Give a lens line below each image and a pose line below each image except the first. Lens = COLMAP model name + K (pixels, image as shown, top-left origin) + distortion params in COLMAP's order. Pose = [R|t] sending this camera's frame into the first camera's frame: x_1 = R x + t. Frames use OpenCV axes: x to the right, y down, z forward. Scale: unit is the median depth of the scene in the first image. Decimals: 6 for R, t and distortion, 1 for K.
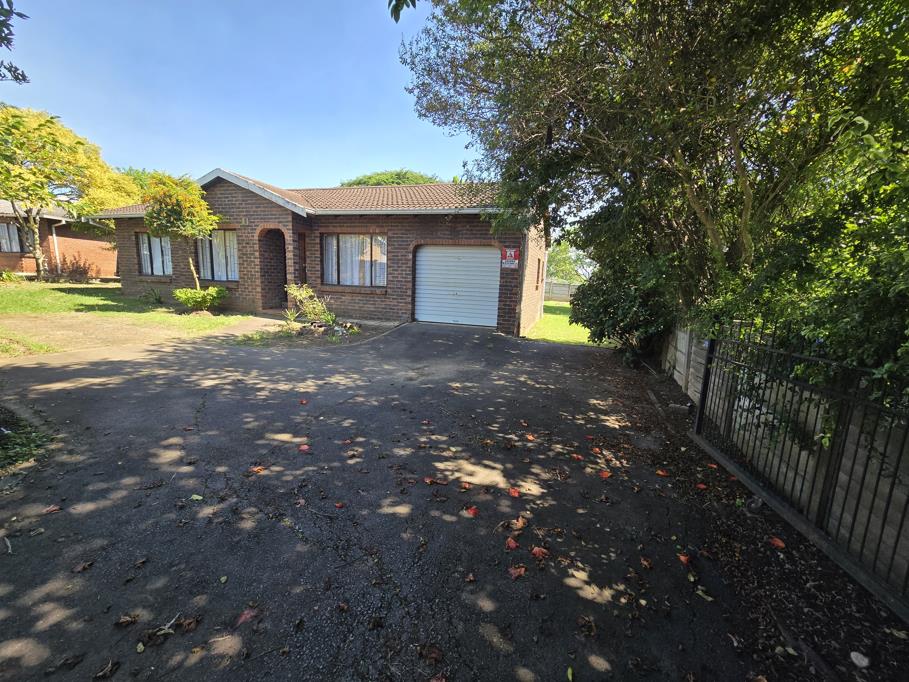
lens RADIAL K [[370.6, 0, 454.5], [0, 370.6, 341.0], [0, 0, 1]] dist [-0.013317, 0.000012]
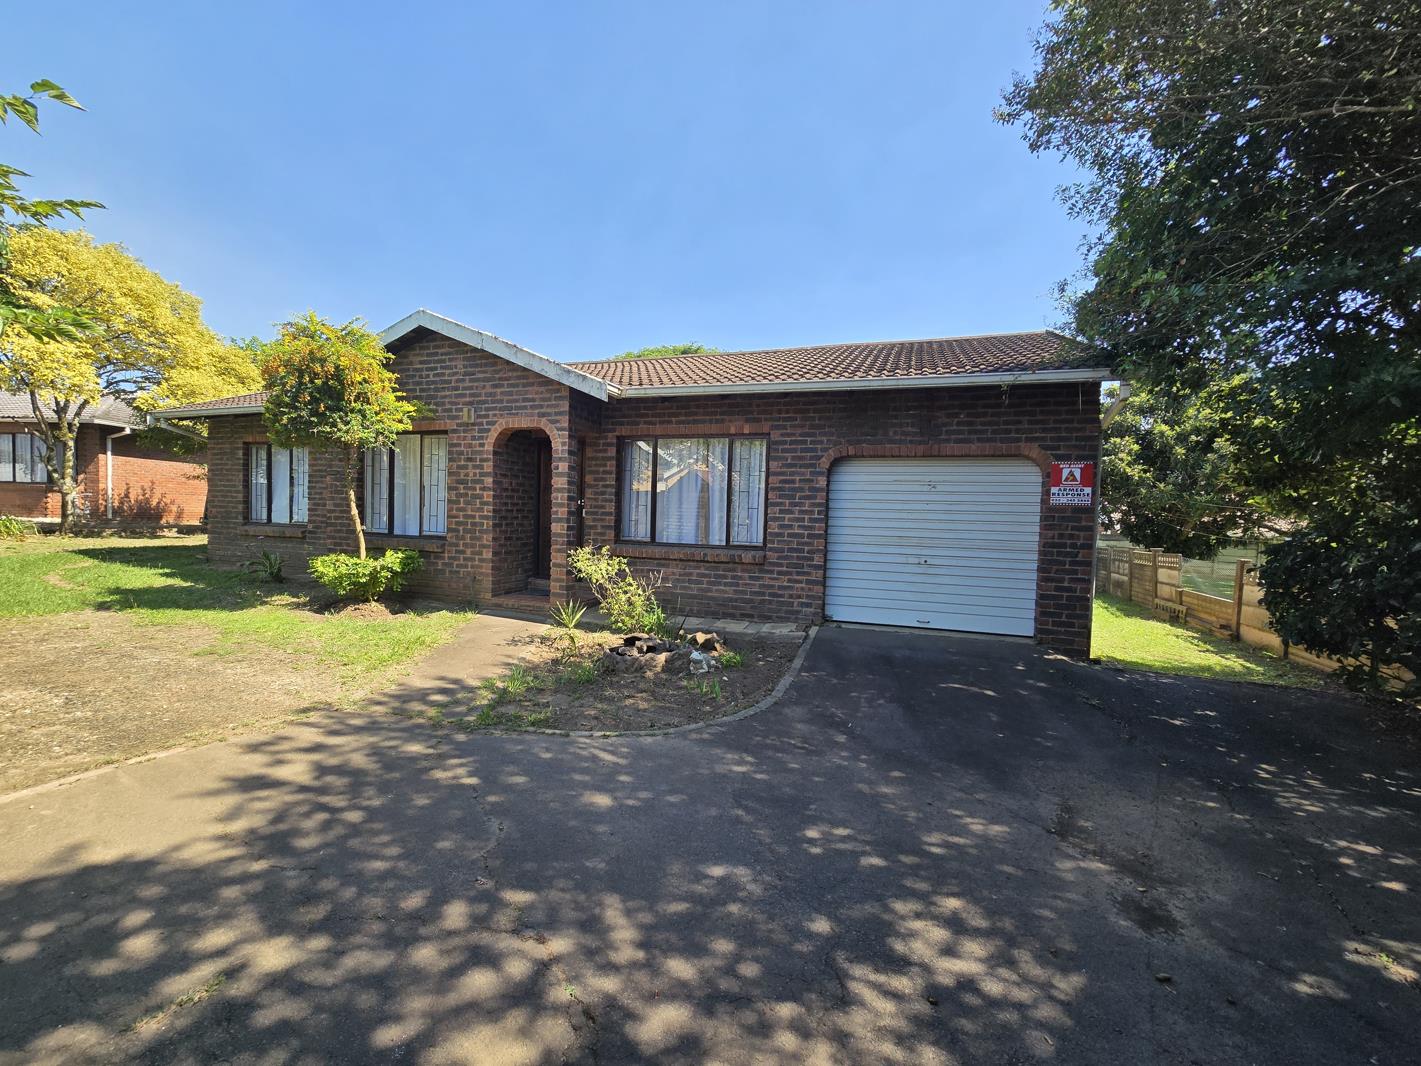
lens RADIAL K [[579.3, 0, 710.5], [0, 579.3, 533.0], [0, 0, 1]] dist [-0.013317, 0.000012]
pose [[0.999568, -0.010283, -0.027524, -0.232379], [0.006388, 0.990408, -0.138025, -0.065124], [0.028680, 0.137790, 0.990046, 0.282480]]
